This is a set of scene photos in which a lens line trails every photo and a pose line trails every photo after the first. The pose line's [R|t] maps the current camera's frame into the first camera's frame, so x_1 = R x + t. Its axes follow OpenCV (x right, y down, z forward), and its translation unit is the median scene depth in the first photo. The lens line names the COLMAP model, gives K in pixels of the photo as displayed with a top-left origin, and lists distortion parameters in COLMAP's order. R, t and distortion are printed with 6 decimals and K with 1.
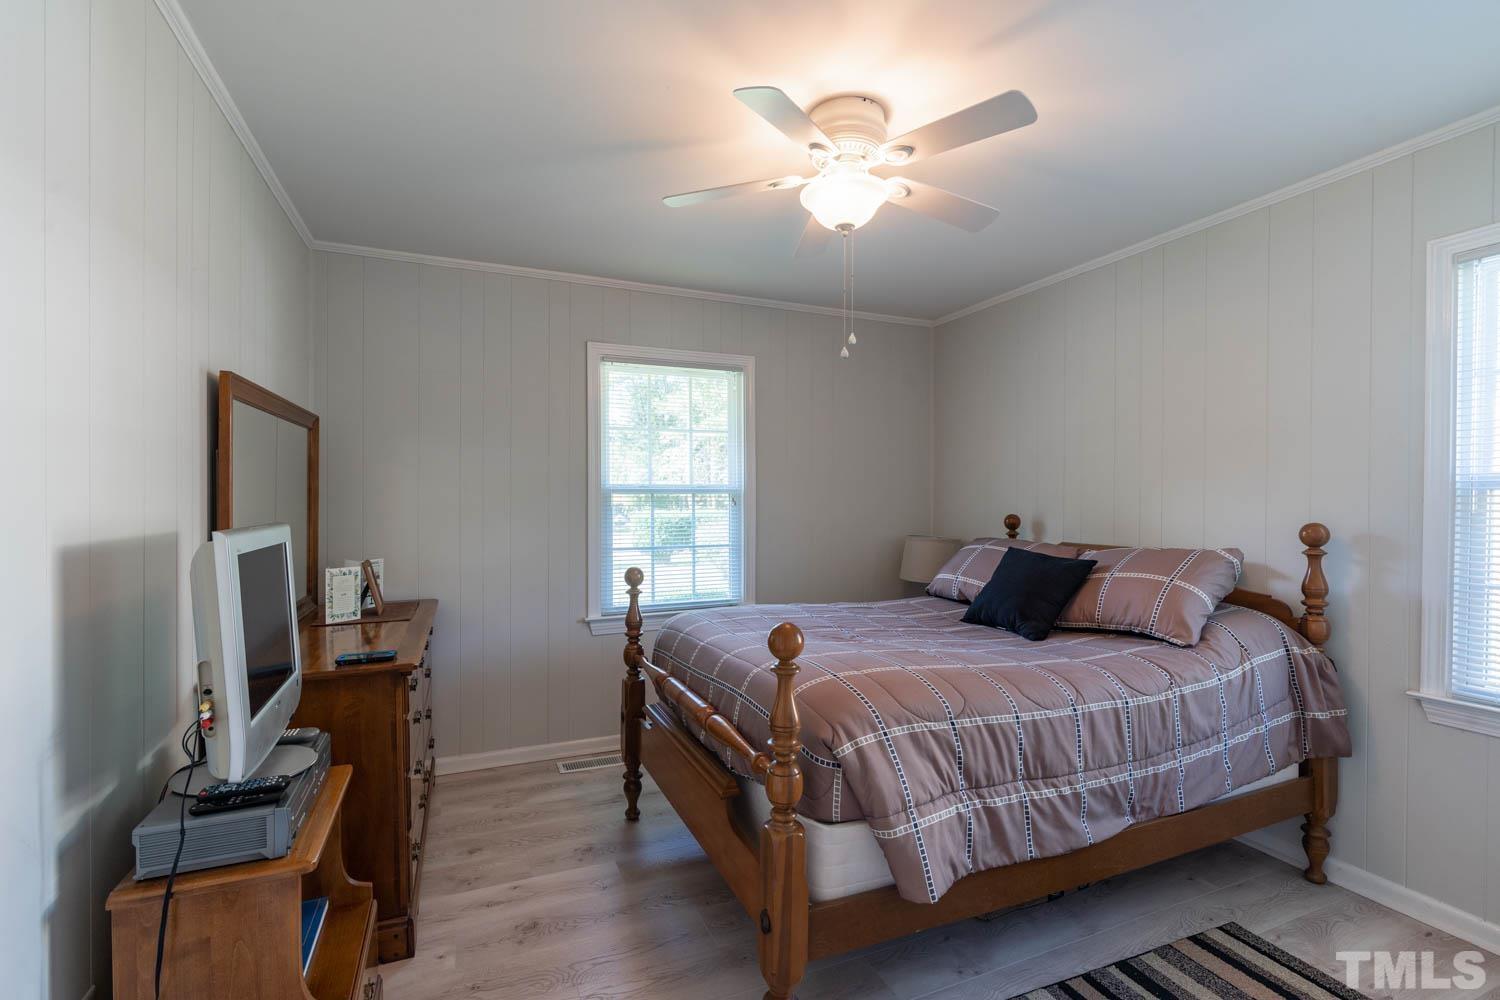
lens RADIAL K [[669.8, 0, 744.9], [0, 669.8, 500.7], [0, 0, 1]] dist [-0.004254, 0.000273]
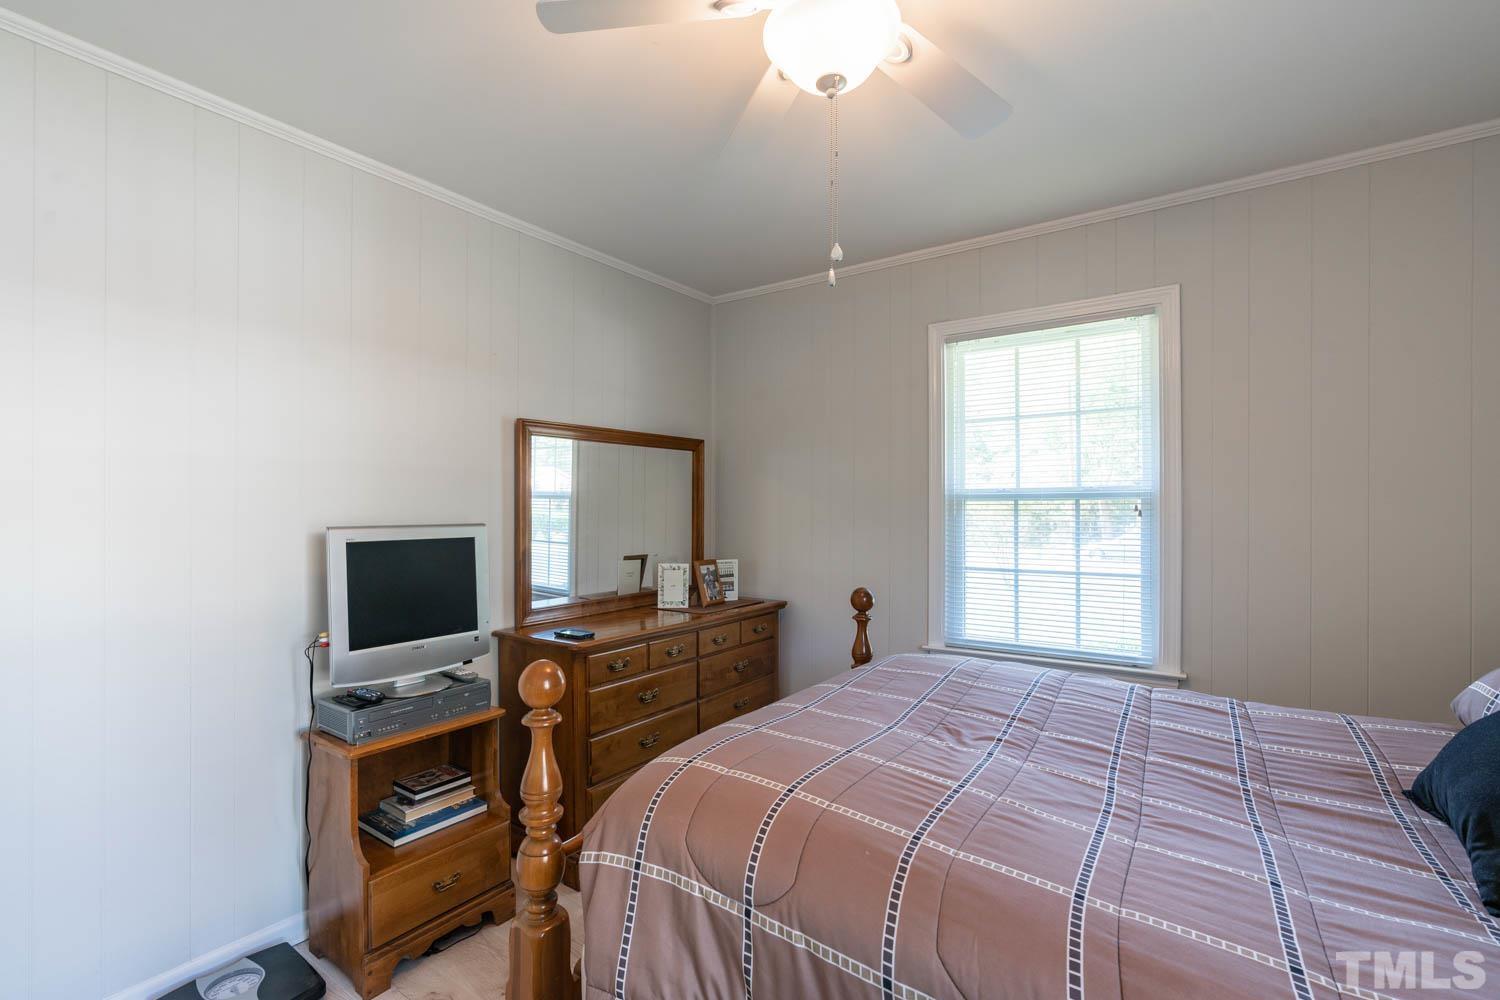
lens RADIAL K [[678.2, 0, 743.3], [0, 678.2, 501.3], [0, 0, 1]] dist [-0.008198, 0.000927]
pose [[0.522425, -0.009110, -0.852637, 0.482141], [-0.001910, 0.999928, -0.011855, 0.000948], [0.852683, 0.007822, 0.522370, 0.432528]]
